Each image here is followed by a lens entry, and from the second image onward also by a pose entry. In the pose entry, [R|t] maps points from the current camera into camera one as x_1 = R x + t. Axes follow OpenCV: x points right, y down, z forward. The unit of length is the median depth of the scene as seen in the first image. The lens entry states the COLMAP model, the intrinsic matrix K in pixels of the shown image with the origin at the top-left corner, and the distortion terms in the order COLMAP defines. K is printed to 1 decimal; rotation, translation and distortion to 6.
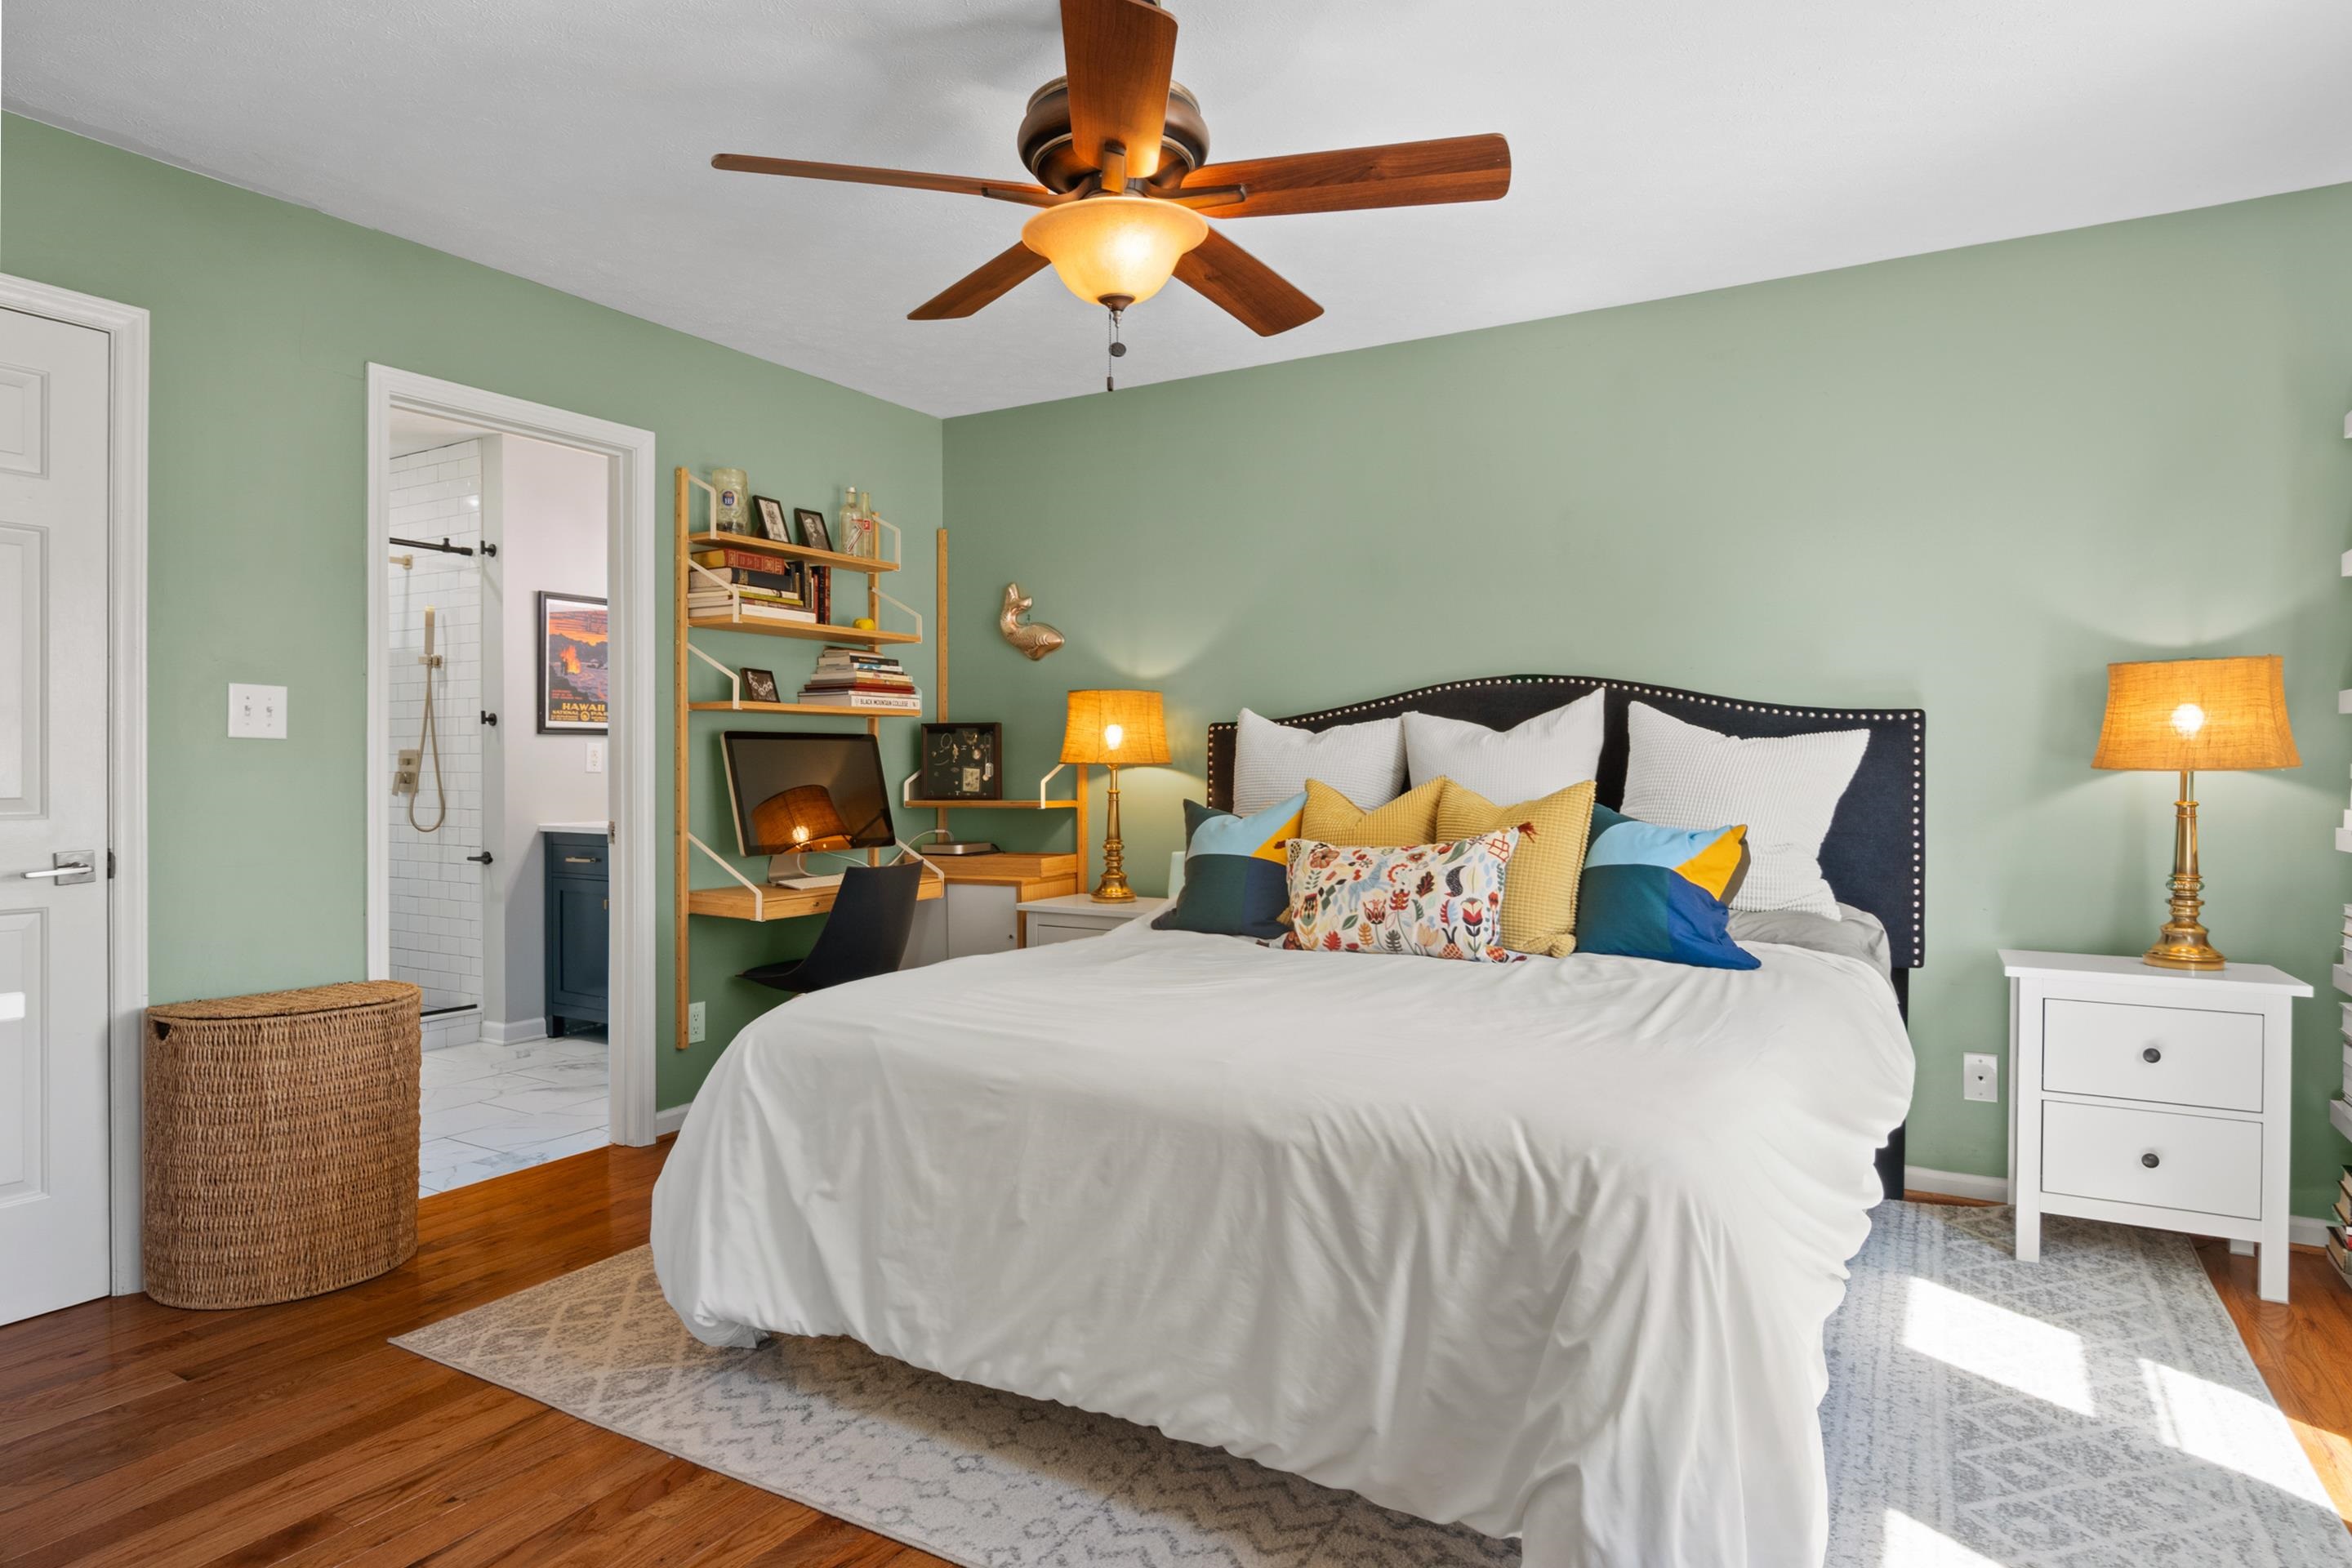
lens RADIAL K [[1343.3, 0, 1154.5], [0, 1343.3, 783.0], [0, 0, 1]] dist [-0.002603, -0.004422]
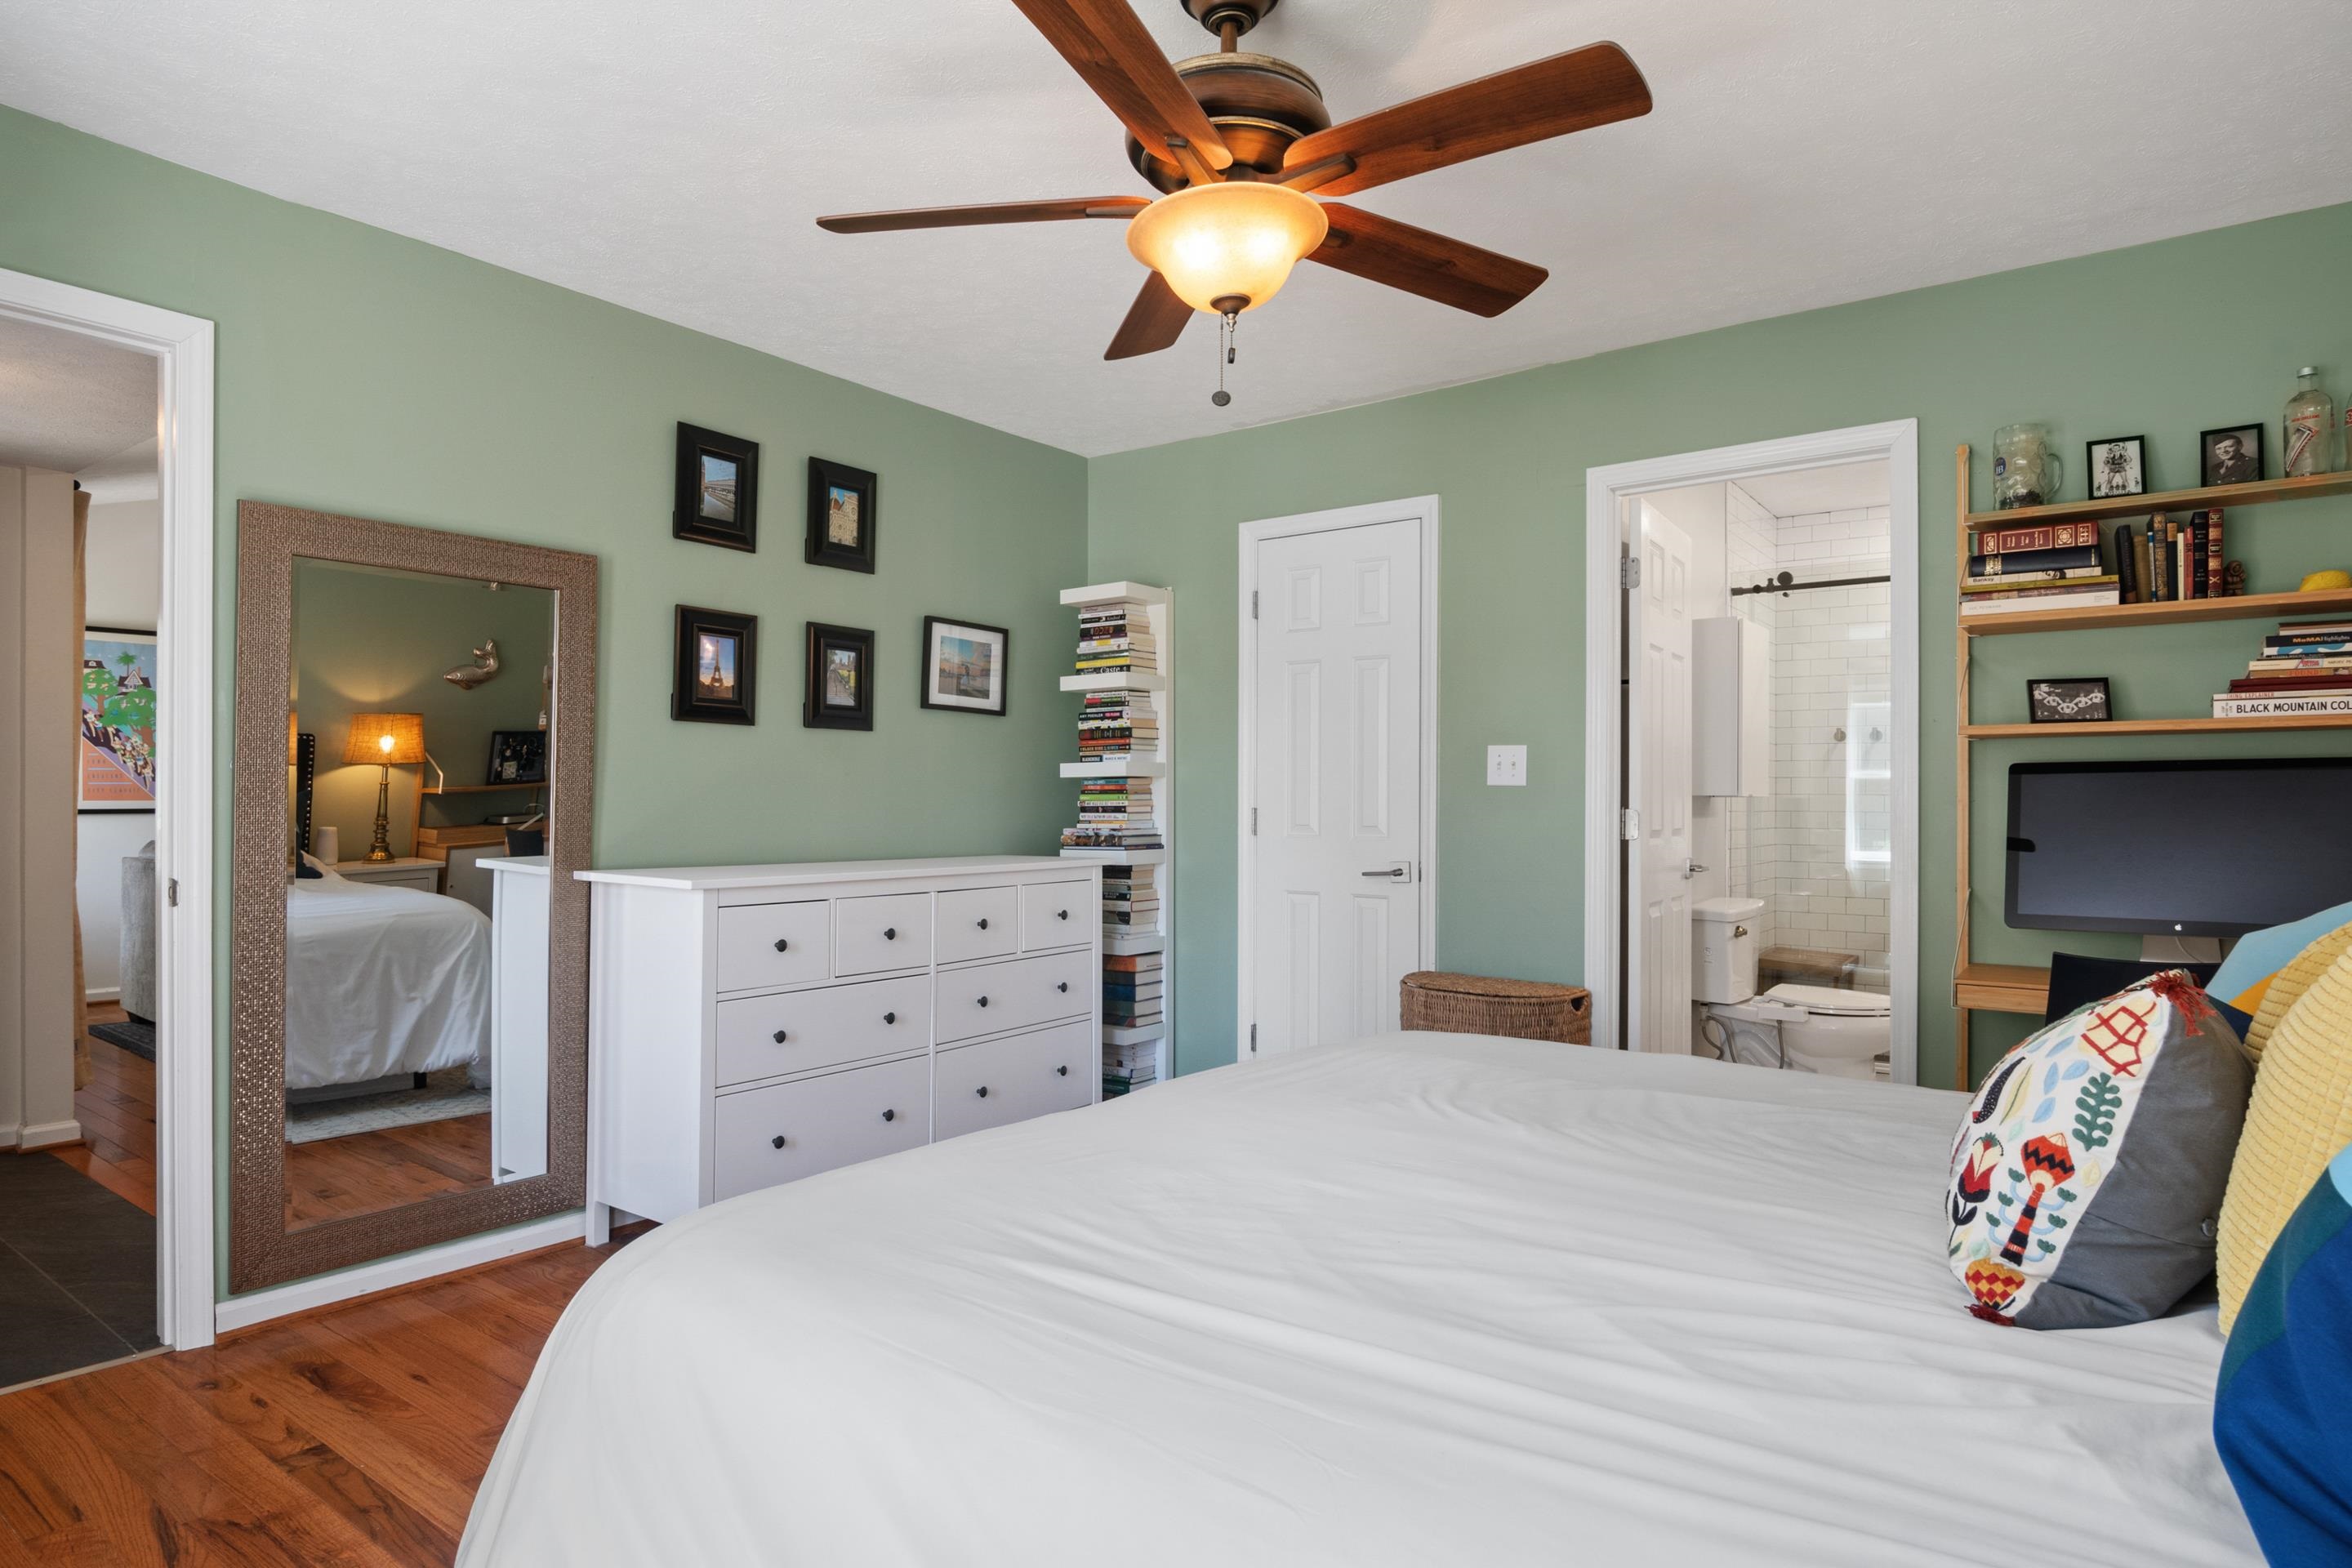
lens RADIAL K [[1282.4, 0, 1126.0], [0, 1282.4, 778.5], [0, 0, 1]] dist [-0.014736, -0.000508]
pose [[-0.123424, -0.024915, -0.992041, 0.586152], [-0.023056, 0.999487, -0.022234, -0.002752], [0.992086, 0.020128, -0.123935, 0.730606]]
